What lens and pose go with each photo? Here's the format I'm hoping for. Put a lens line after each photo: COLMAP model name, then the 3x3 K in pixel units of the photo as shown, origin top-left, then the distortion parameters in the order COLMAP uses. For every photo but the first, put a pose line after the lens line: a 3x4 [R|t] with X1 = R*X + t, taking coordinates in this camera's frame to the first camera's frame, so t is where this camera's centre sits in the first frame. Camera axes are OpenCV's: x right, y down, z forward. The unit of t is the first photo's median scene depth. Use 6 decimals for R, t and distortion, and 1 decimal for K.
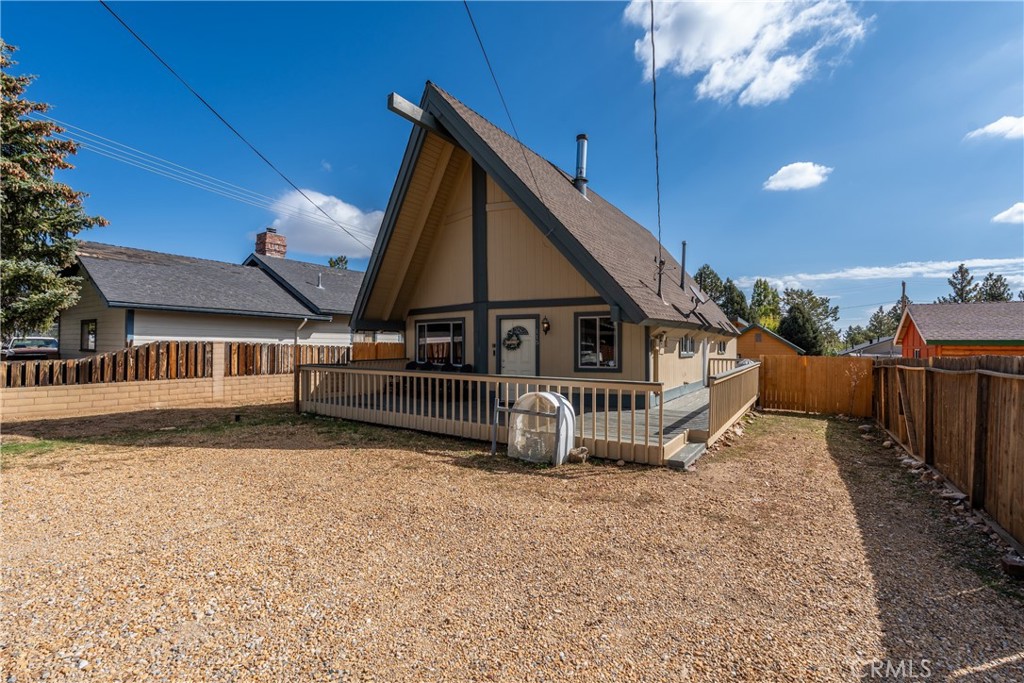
lens RADIAL K [[454.7, 0, 514.6], [0, 454.7, 343.6], [0, 0, 1]] dist [0.001230, -0.001472]
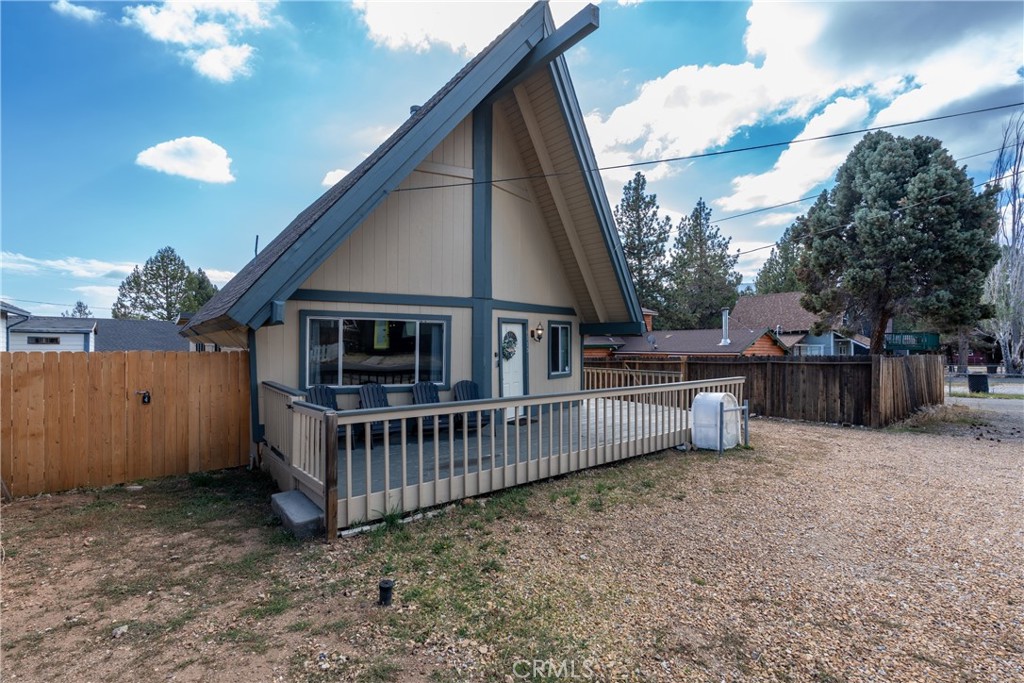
lens RADIAL K [[454.7, 0, 525.2], [0, 454.7, 350.4], [0, 0, 1]] dist [0.001230, -0.001472]
pose [[0.275337, -0.012568, 0.961266, -0.785904], [-0.003392, 0.999896, 0.014045, -0.014743], [-0.961342, -0.007128, 0.275265, 0.709098]]
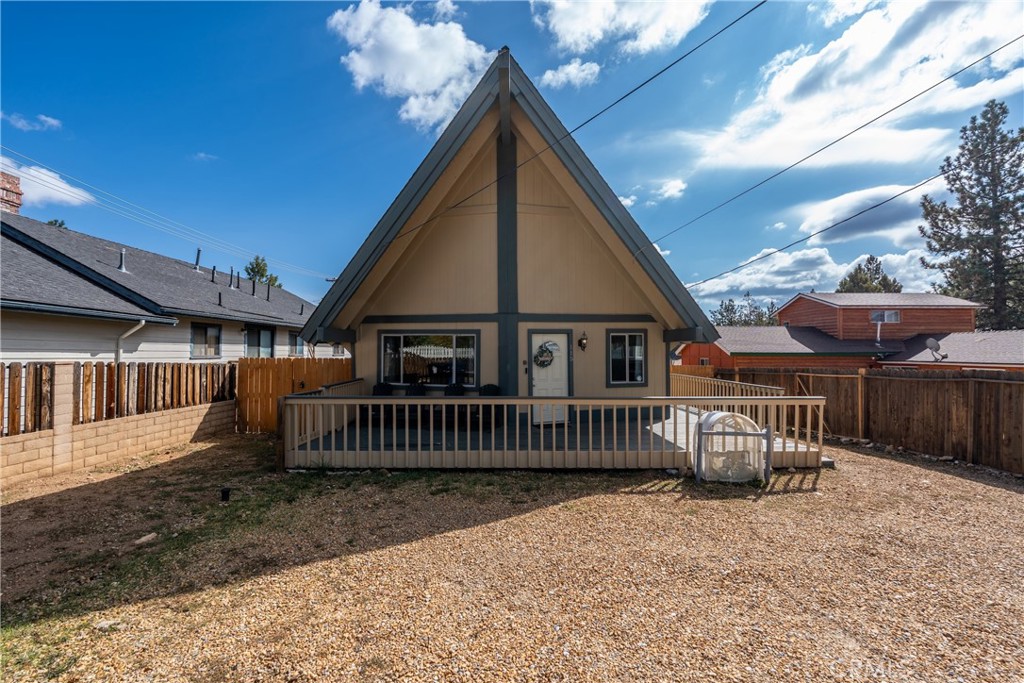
lens RADIAL K [[454.7, 0, 504.9], [0, 454.7, 345.1], [0, 0, 1]] dist [0.001230, -0.001472]
pose [[0.820422, 0.009389, 0.571681, -0.573681], [0.000108, 0.999863, -0.016576, -0.014894], [-0.571758, 0.013661, 0.820309, 0.281440]]
